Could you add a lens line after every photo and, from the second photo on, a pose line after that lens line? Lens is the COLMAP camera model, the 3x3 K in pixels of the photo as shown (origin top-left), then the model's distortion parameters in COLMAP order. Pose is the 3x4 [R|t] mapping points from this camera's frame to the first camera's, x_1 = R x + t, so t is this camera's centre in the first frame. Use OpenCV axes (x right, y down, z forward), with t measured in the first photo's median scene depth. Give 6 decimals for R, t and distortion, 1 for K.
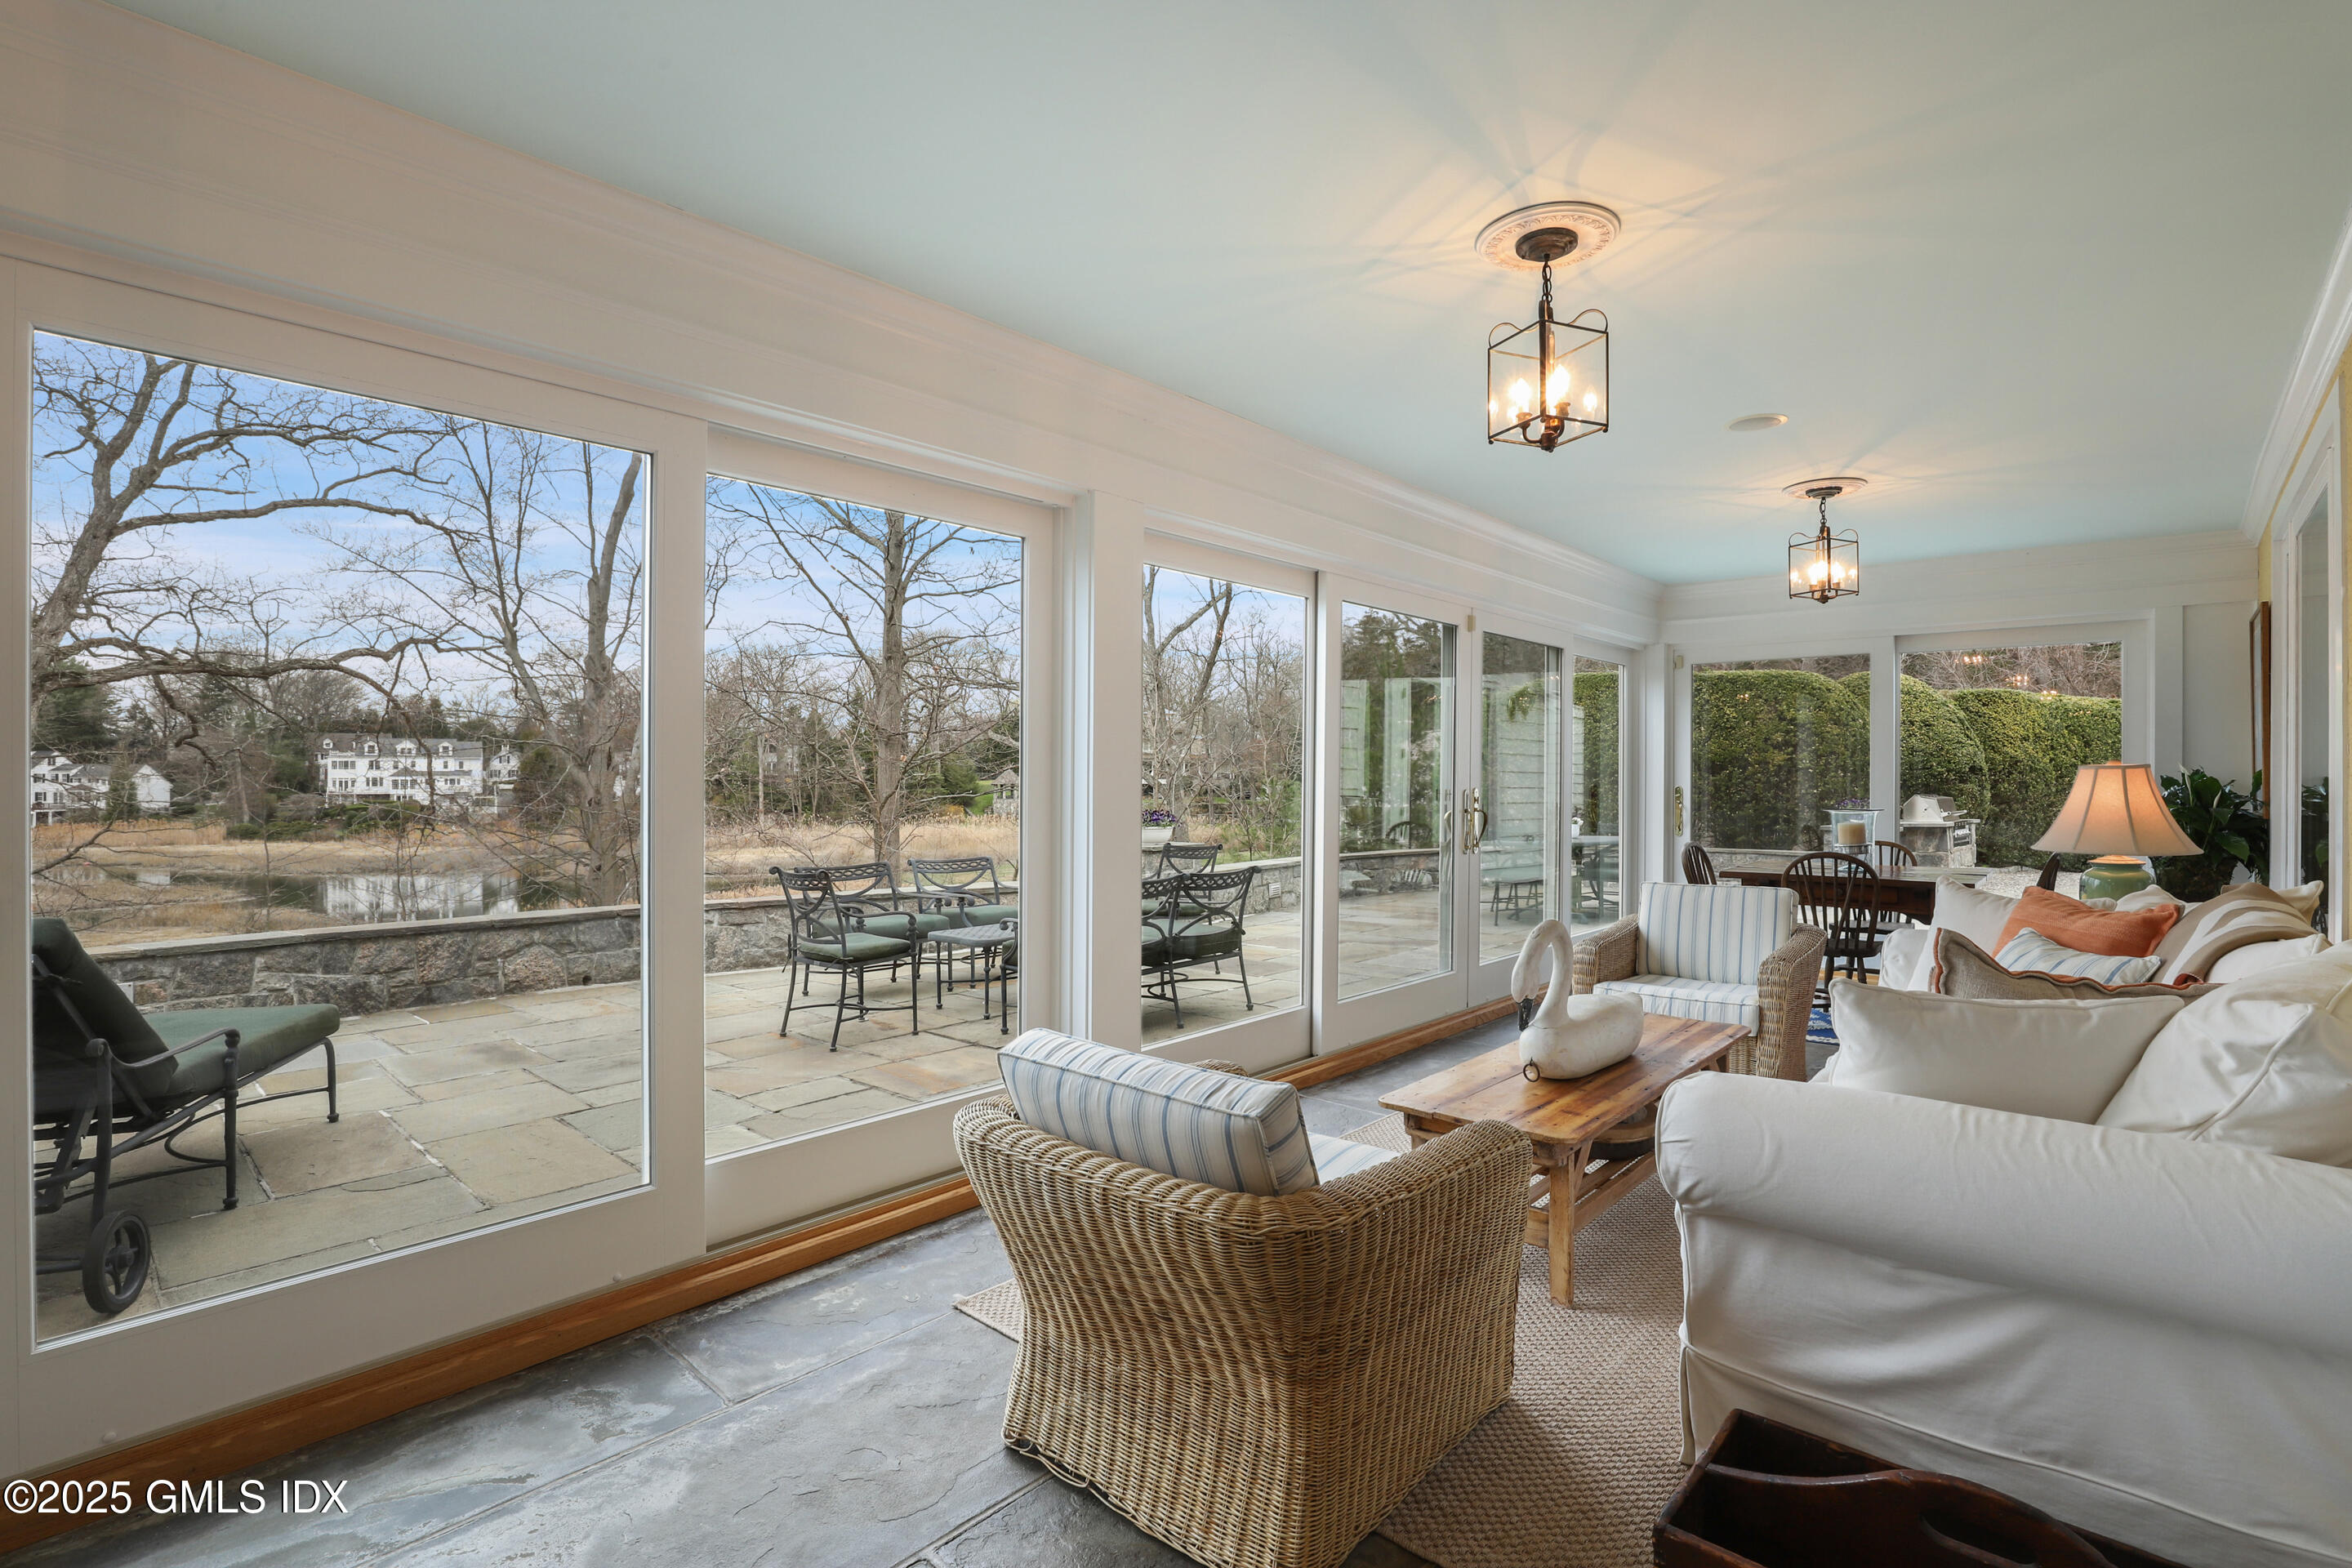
lens RADIAL K [[1083.7, 0, 1183.9], [0, 1083.7, 770.1], [0, 0, 1]] dist [-0.025739, 0.003584]
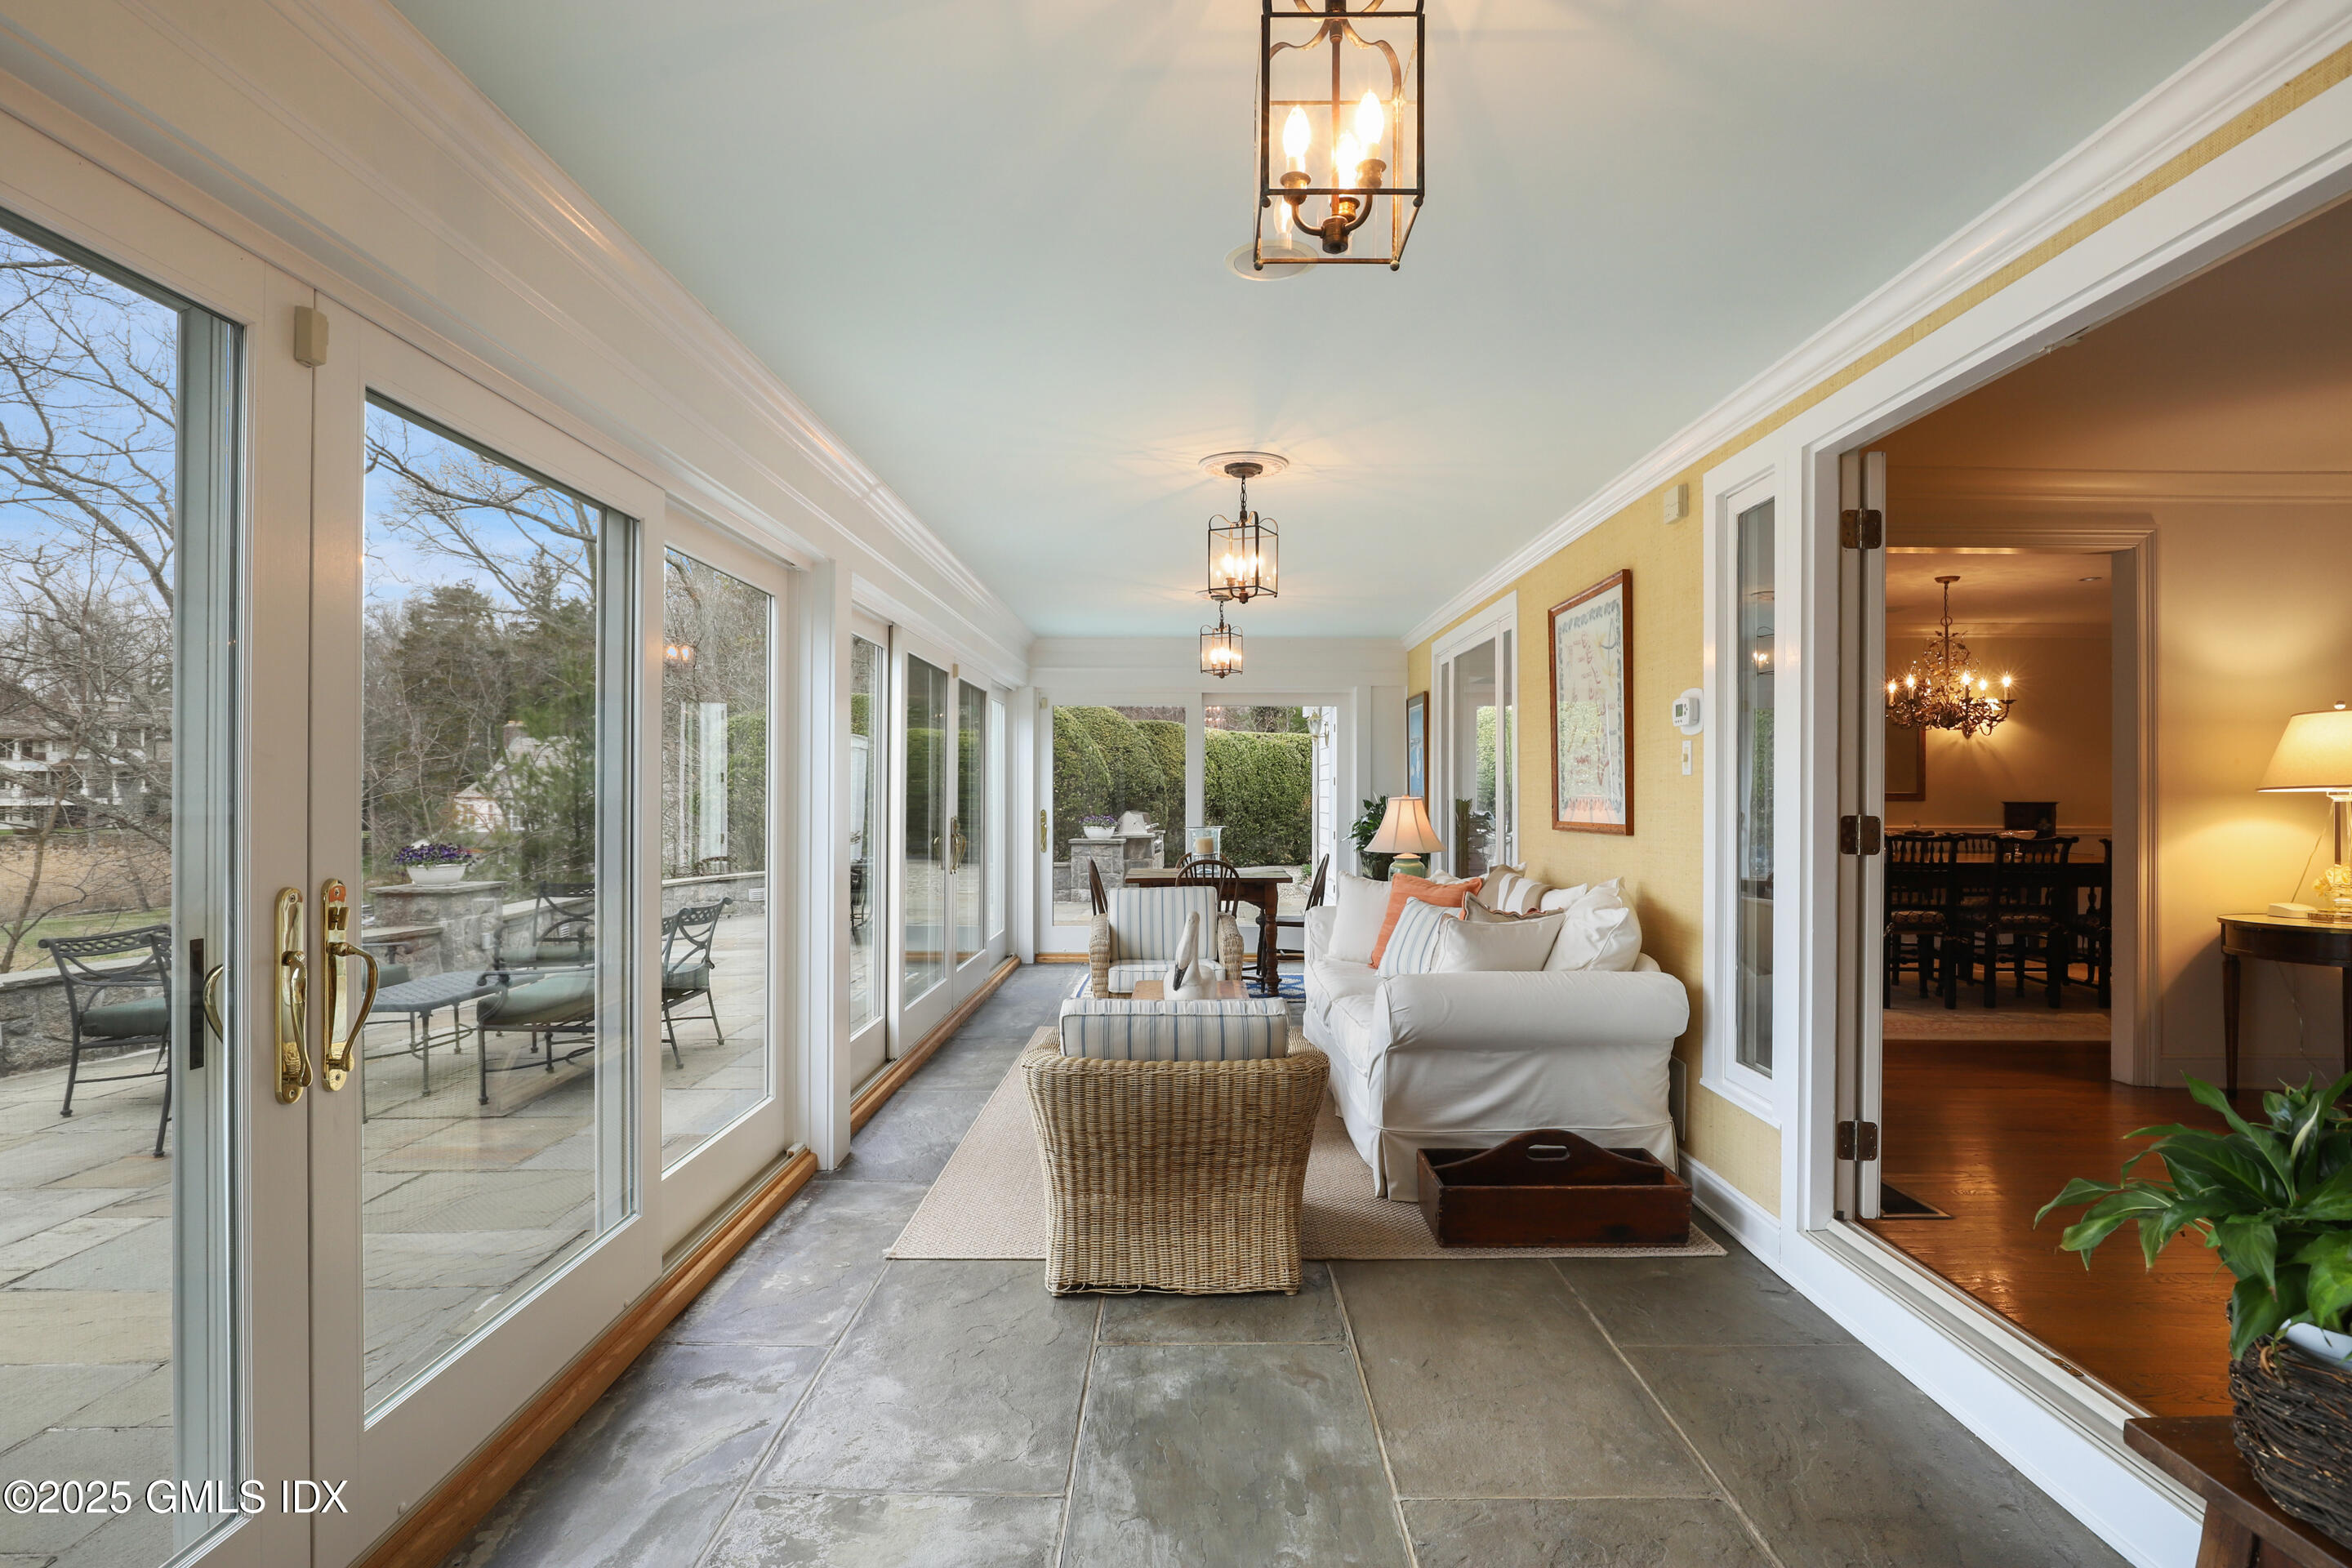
lens RADIAL K [[1216.7, 0, 1168.7], [0, 1216.7, 792.0], [0, 0, 1]] dist [-0.003878, -0.000018]
pose [[0.753612, -0.003406, 0.657311, -0.883092], [-0.001098, 0.999979, 0.006441, -0.035793], [-0.657319, -0.005575, 0.753592, -0.239922]]
